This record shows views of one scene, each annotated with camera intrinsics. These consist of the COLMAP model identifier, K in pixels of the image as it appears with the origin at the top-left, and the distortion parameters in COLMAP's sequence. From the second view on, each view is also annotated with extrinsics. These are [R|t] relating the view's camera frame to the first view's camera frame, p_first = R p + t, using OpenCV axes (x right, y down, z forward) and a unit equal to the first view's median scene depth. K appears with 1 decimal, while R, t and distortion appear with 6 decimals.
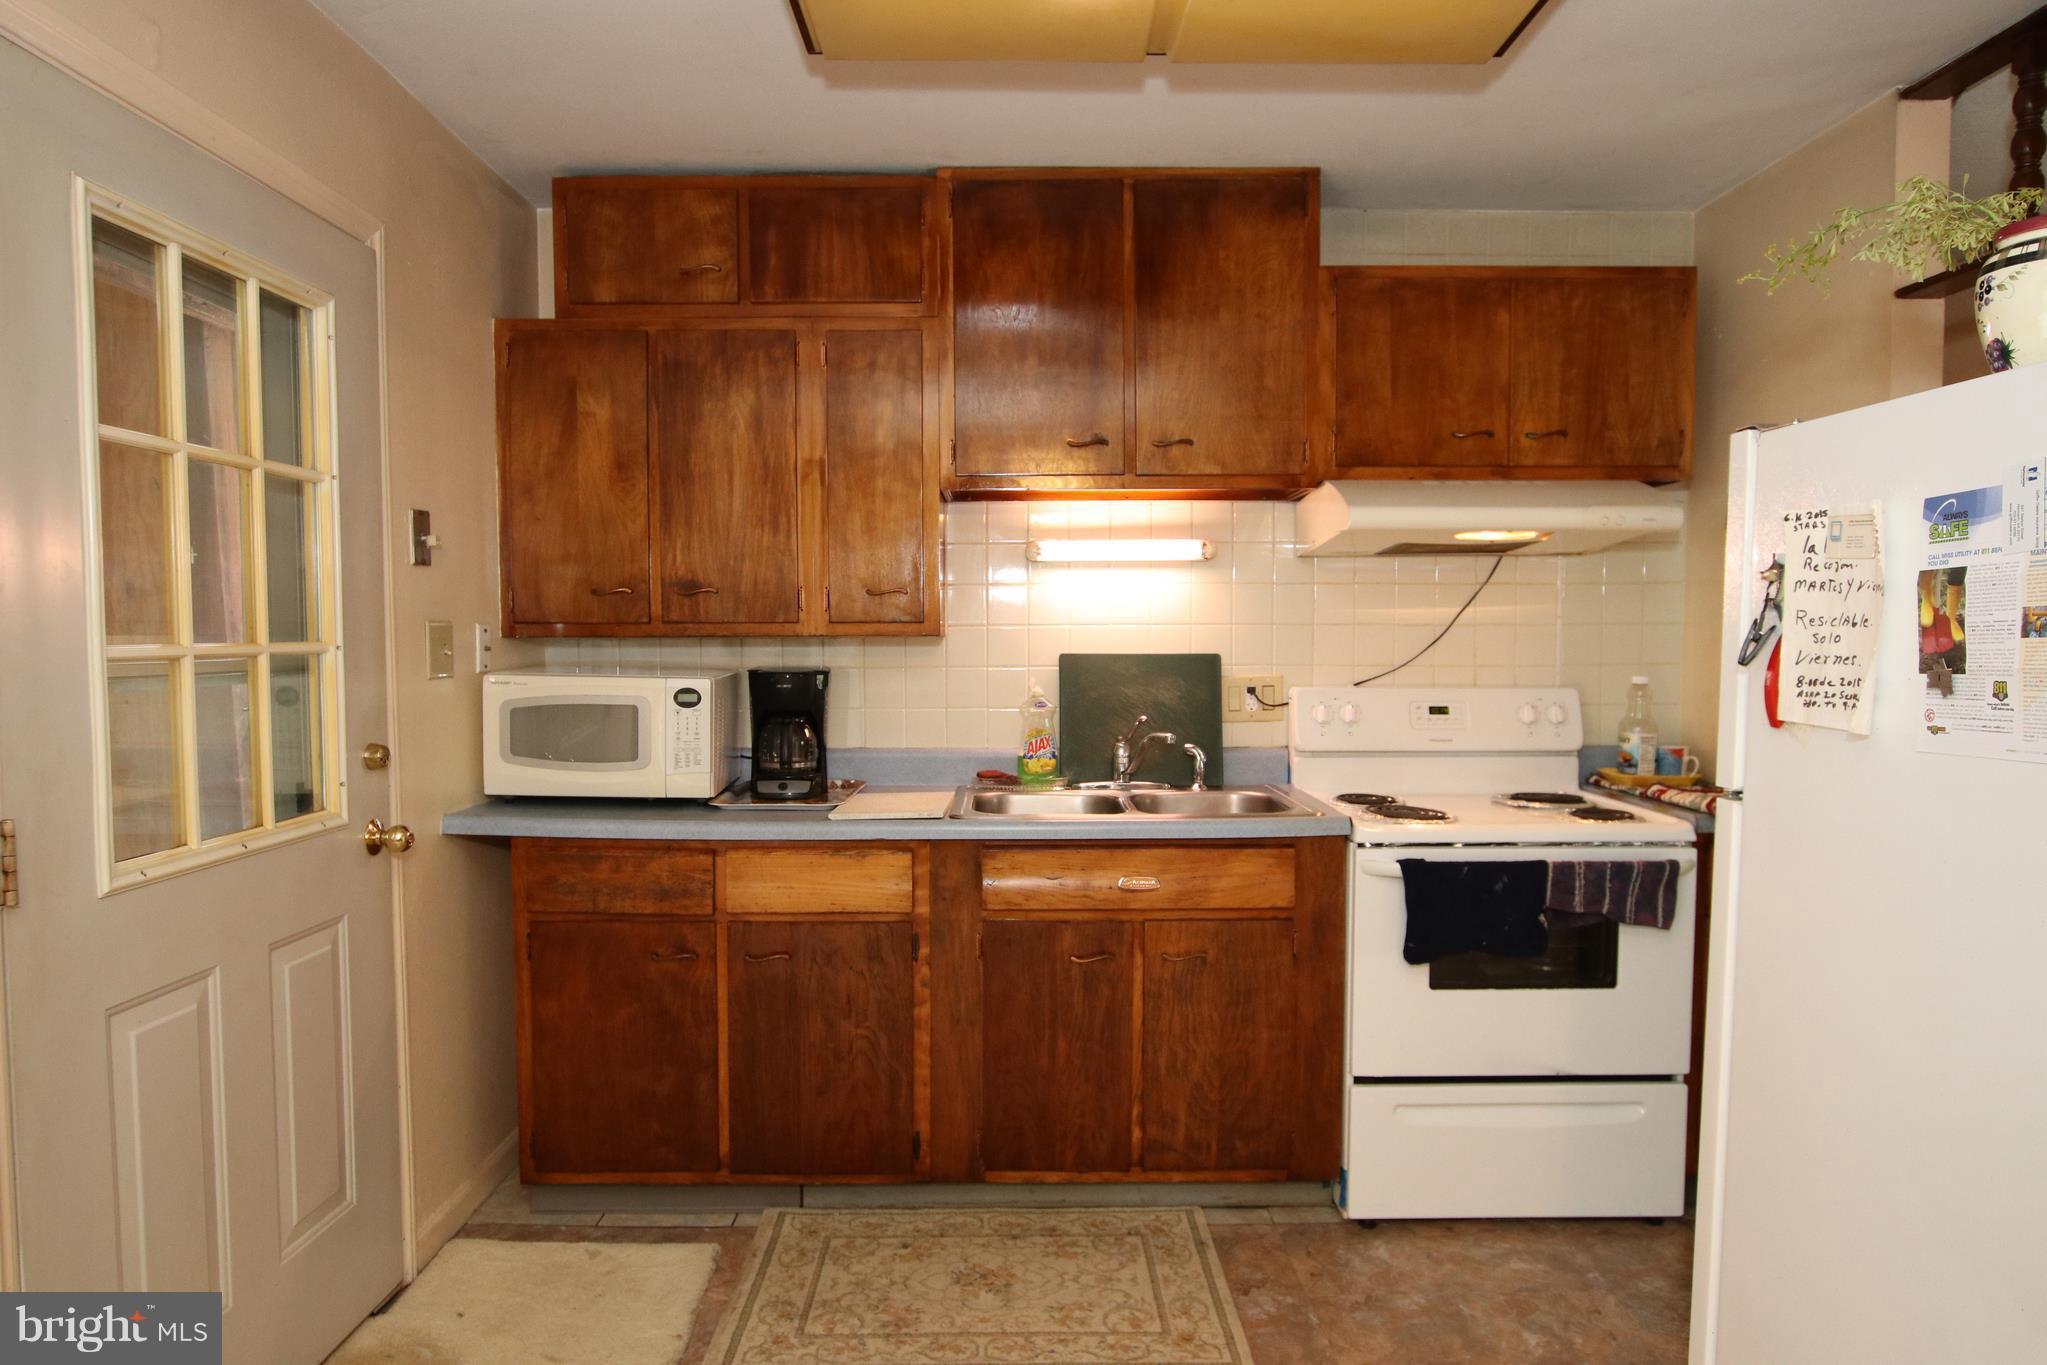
lens RADIAL K [[1239.1, 0, 1021.5], [0, 1239.1, 701.1], [0, 0, 1]] dist [-0.035894, 0.000527]
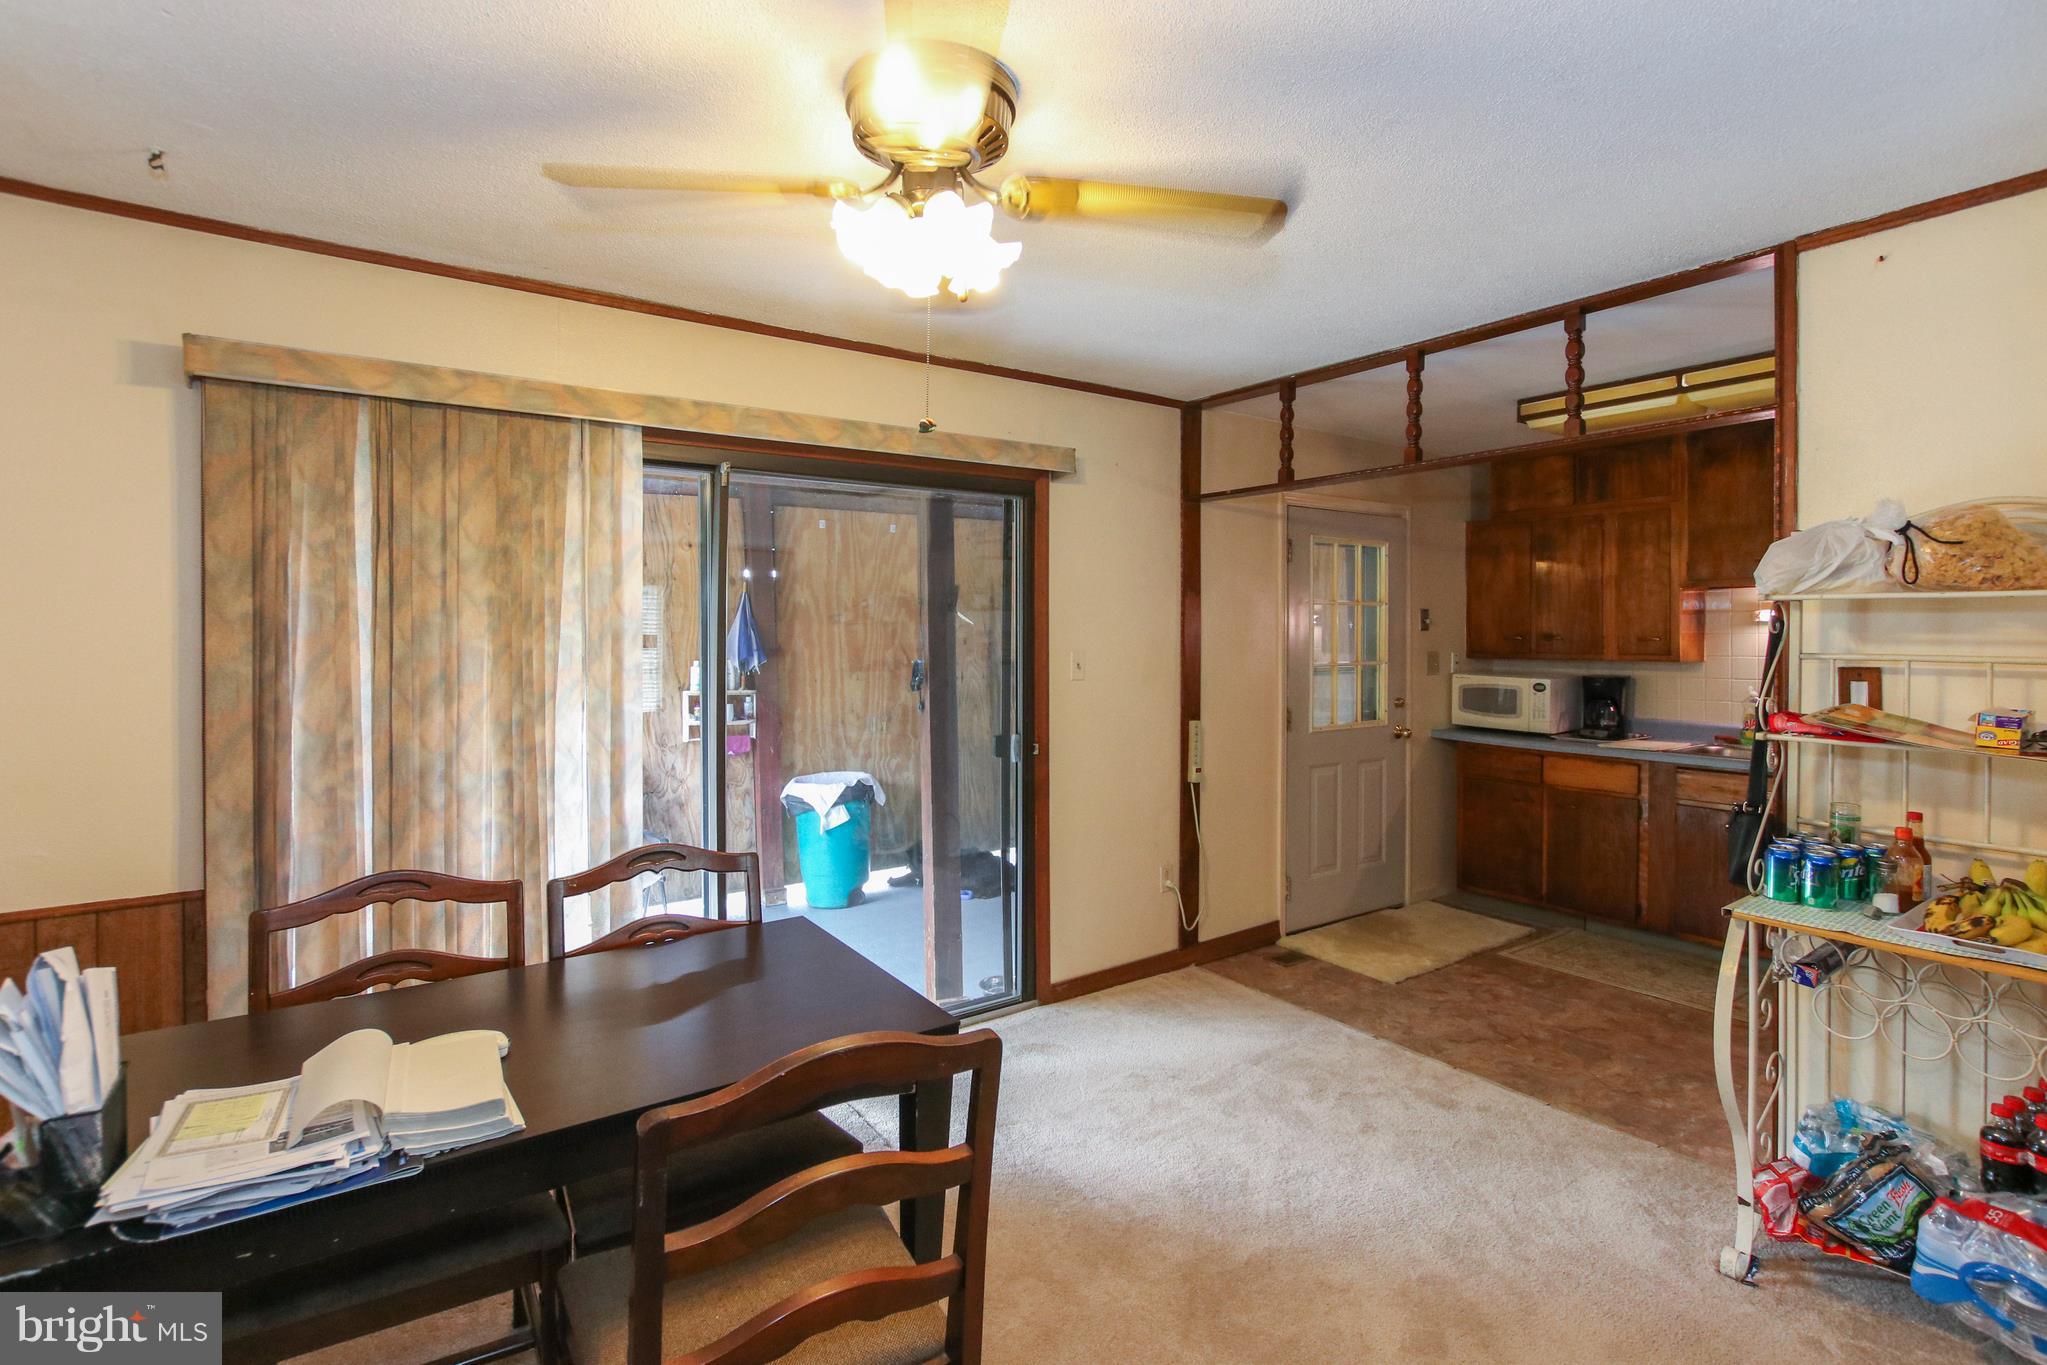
lens RADIAL K [[973.2, 0, 1013.9], [0, 973.2, 633.6], [0, 0, 1]] dist [-0.017123, 0.000323]
pose [[0.571276, 0.003482, -0.820751, 0.625928], [-0.045999, 0.998555, -0.027781, -0.007800], [0.819468, 0.053625, 0.570611, -0.784095]]
